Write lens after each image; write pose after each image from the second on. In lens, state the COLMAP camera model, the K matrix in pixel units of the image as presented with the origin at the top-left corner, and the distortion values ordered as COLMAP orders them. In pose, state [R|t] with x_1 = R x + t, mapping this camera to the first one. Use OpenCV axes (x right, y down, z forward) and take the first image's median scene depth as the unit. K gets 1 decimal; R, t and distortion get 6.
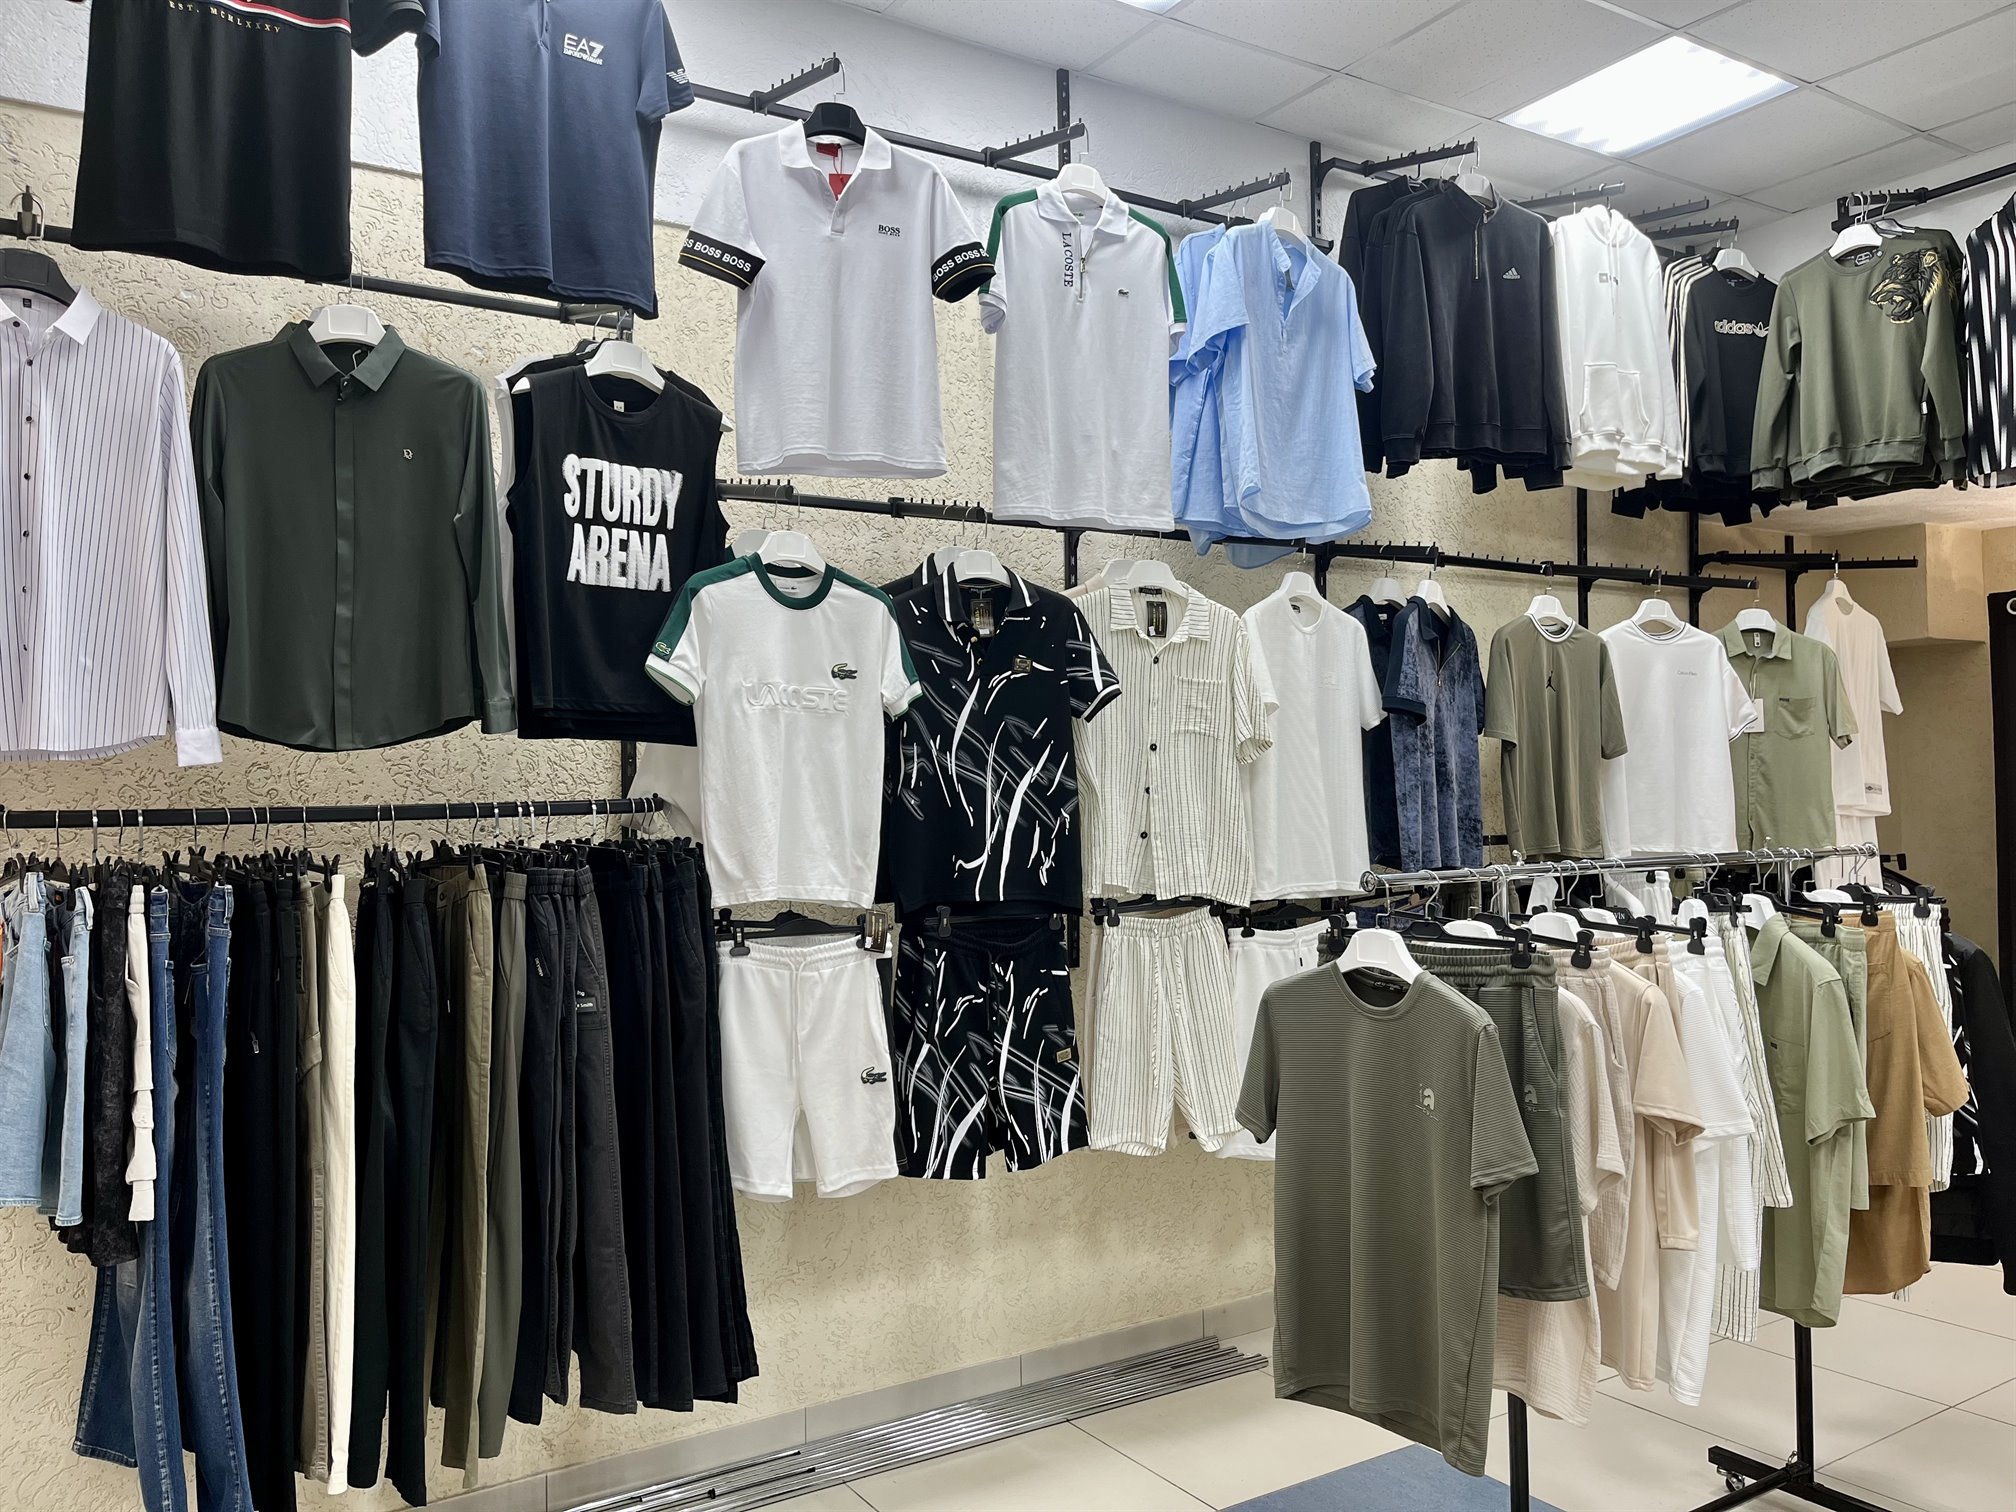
lens RADIAL K [[1533.8, 0, 998.4], [0, 1533.8, 765.7], [0, 0, 1]] dist [0.064599, -0.069582]
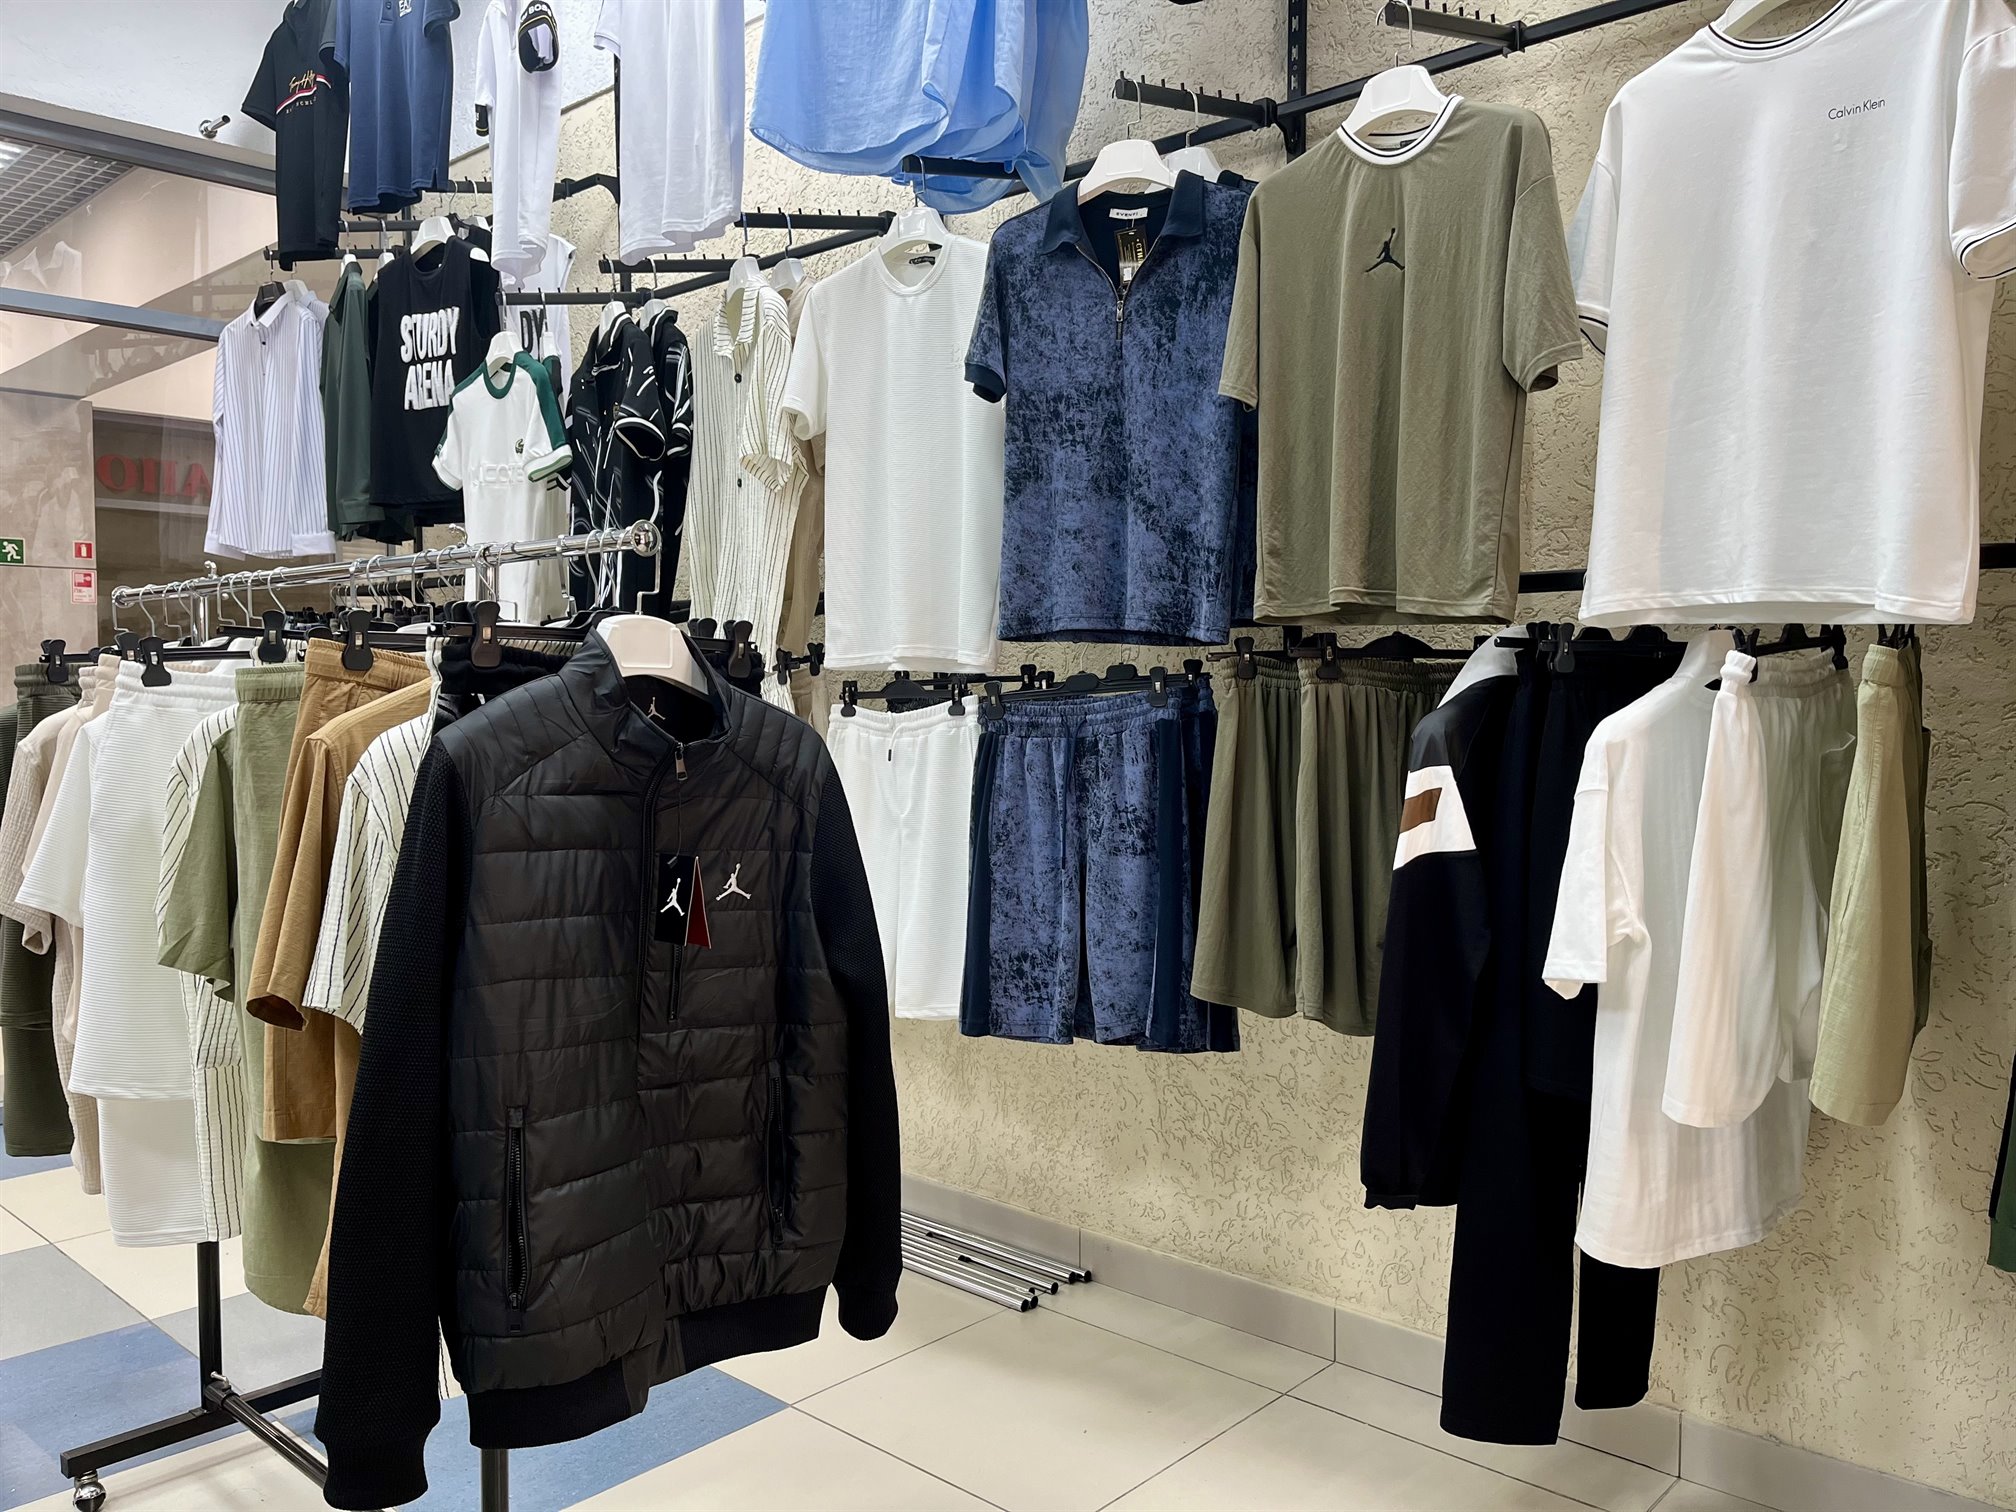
lens RADIAL K [[1530.4, 0, 1007.9], [0, 1530.4, 765.9], [0, 0, 1]] dist [0.062539, -0.070052]
pose [[0.255746, 0.065819, -0.964501, 1.105236], [0.009073, 0.997472, 0.070475, 0.097634], [0.966701, -0.026775, 0.254503, 1.038720]]
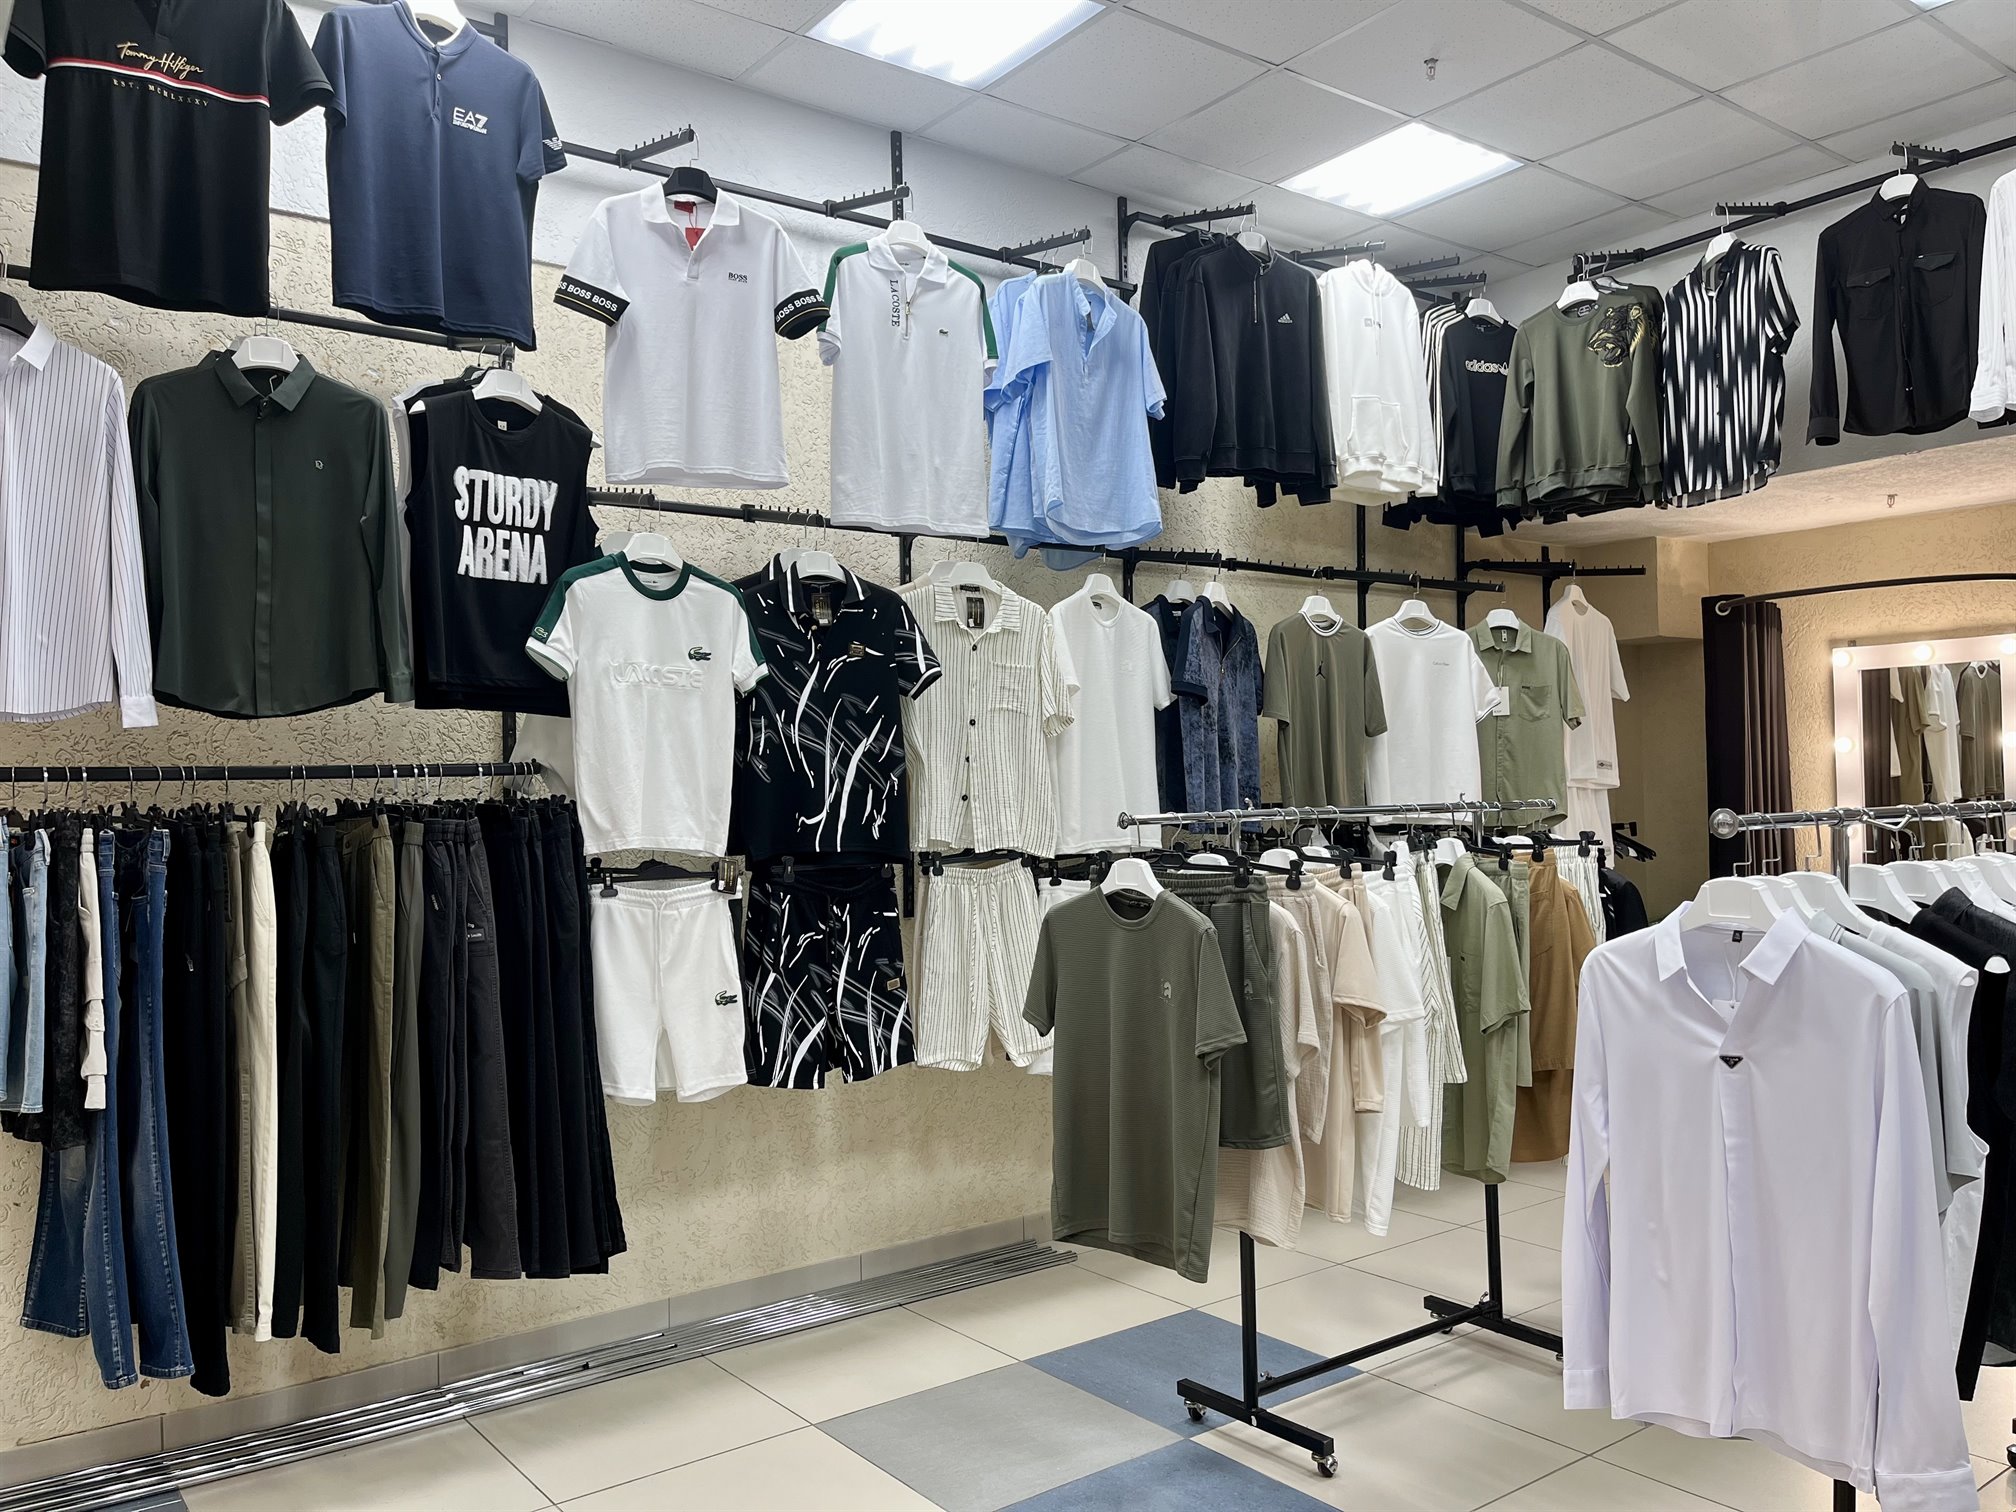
lens RADIAL K [[1530.4, 0, 1007.9], [0, 1530.4, 765.9], [0, 0, 1]] dist [0.062539, -0.070052]
pose [[0.996329, -0.002959, 0.085557, 0.032433], [0.003086, 0.999994, -0.001357, 0.025819], [-0.085552, 0.001616, 0.996332, -0.181193]]
